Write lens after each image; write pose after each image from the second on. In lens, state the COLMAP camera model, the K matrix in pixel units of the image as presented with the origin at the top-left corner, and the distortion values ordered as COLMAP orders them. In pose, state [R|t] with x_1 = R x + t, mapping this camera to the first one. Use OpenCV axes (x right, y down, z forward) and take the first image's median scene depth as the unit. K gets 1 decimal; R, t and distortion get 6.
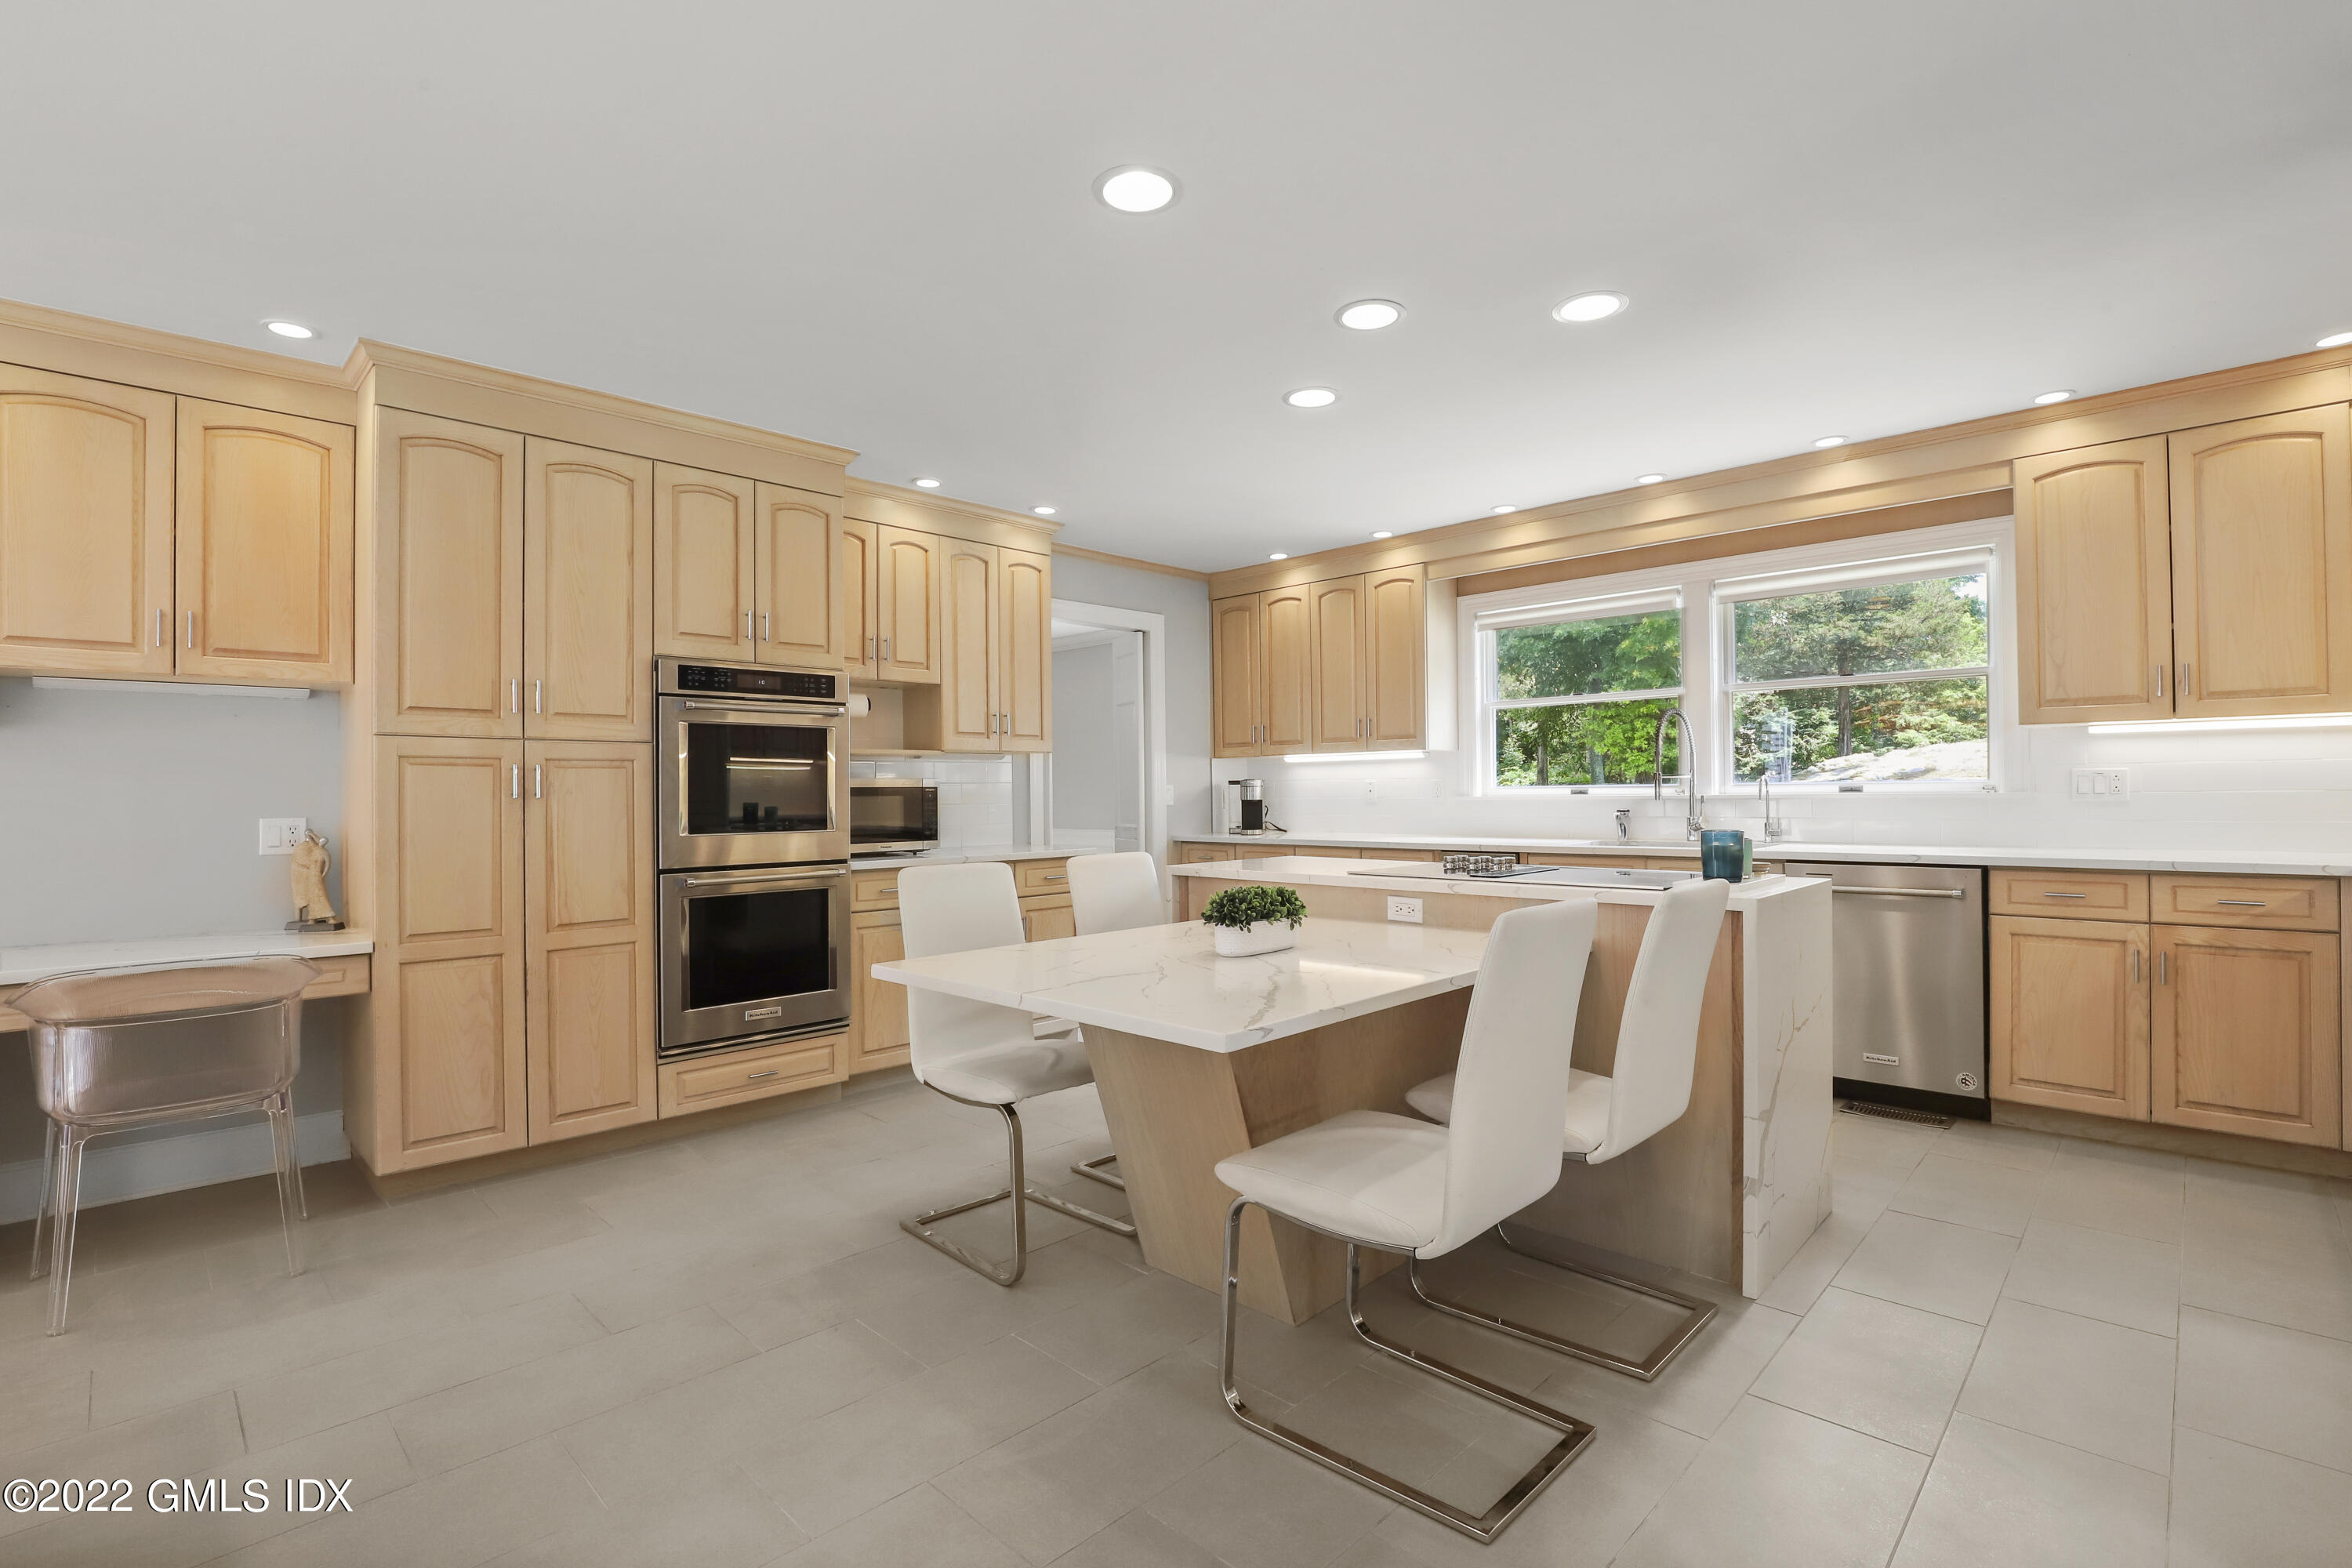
lens RADIAL K [[1100.0, 0, 1175.4], [0, 1100.0, 809.3], [0, 0, 1]] dist [0.002272, 0.000525]
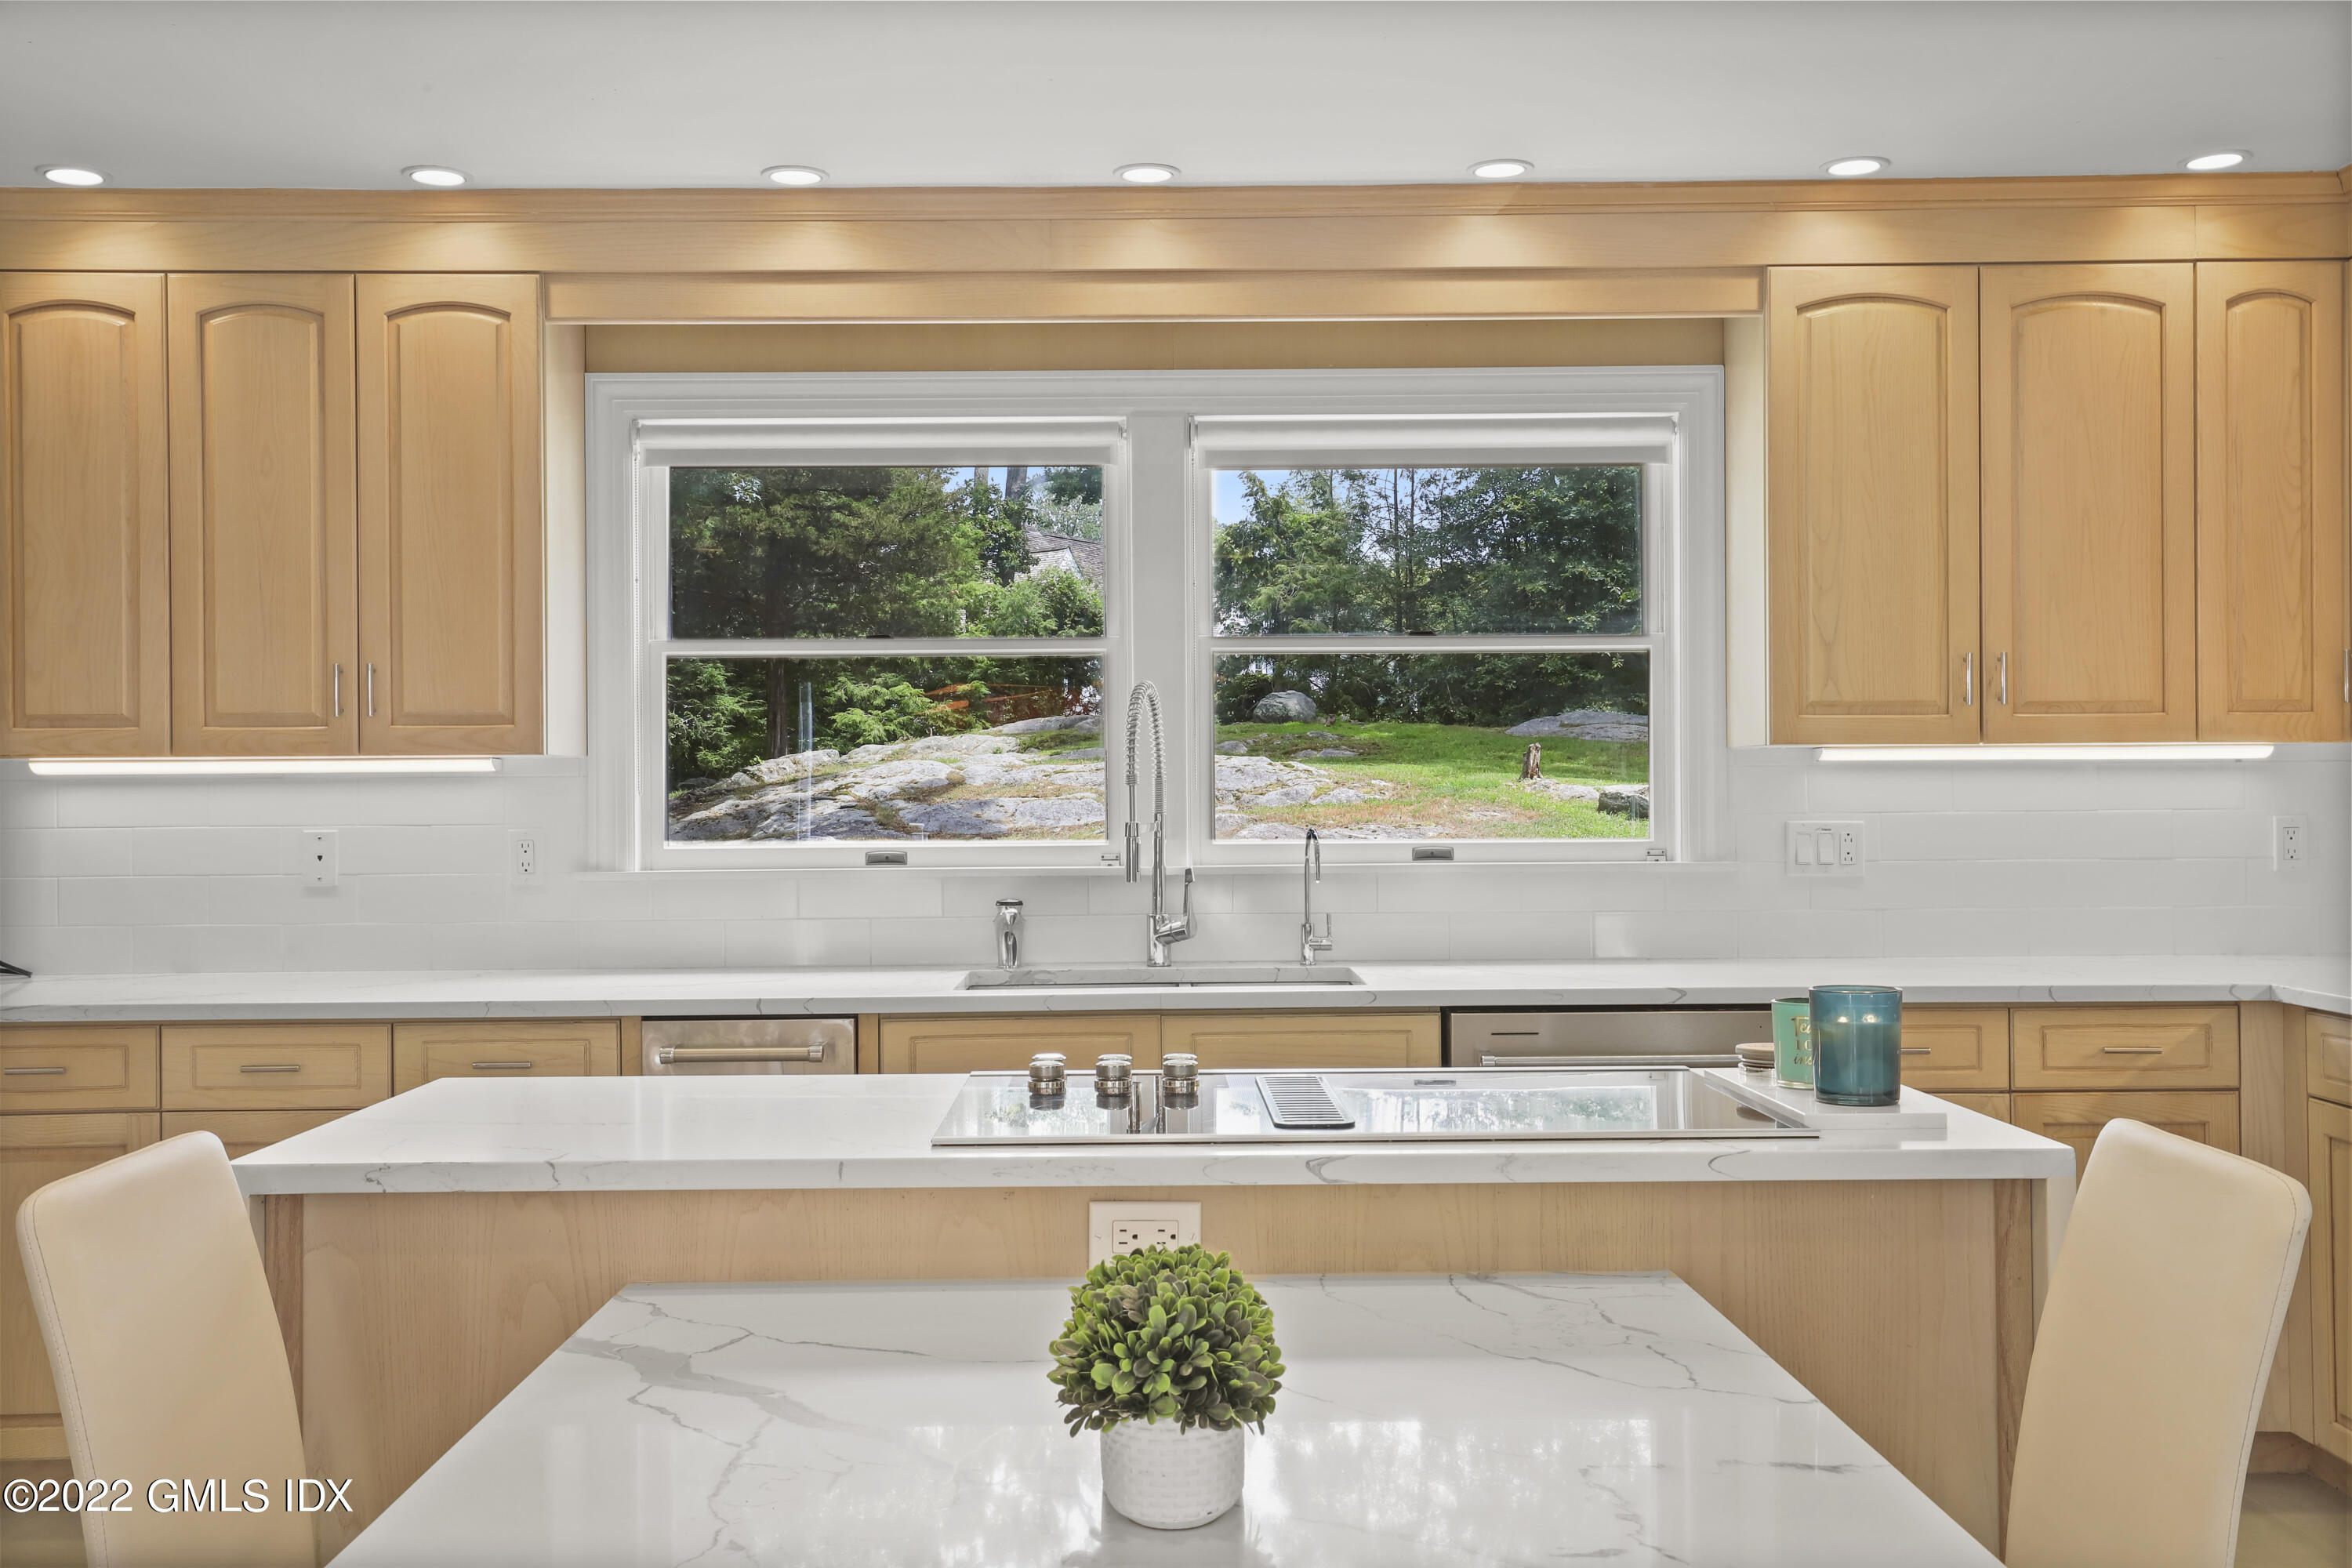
lens RADIAL K [[2269.5, 0, 1174.5], [0, 2269.5, 825.3], [0, 0, 1]] dist [0.056334, 0.007592]
pose [[0.711994, -0.004097, 0.702173, -0.183358], [0.010561, 0.999932, -0.004874, -0.023488], [-0.702106, 0.010886, 0.711989, 0.275421]]
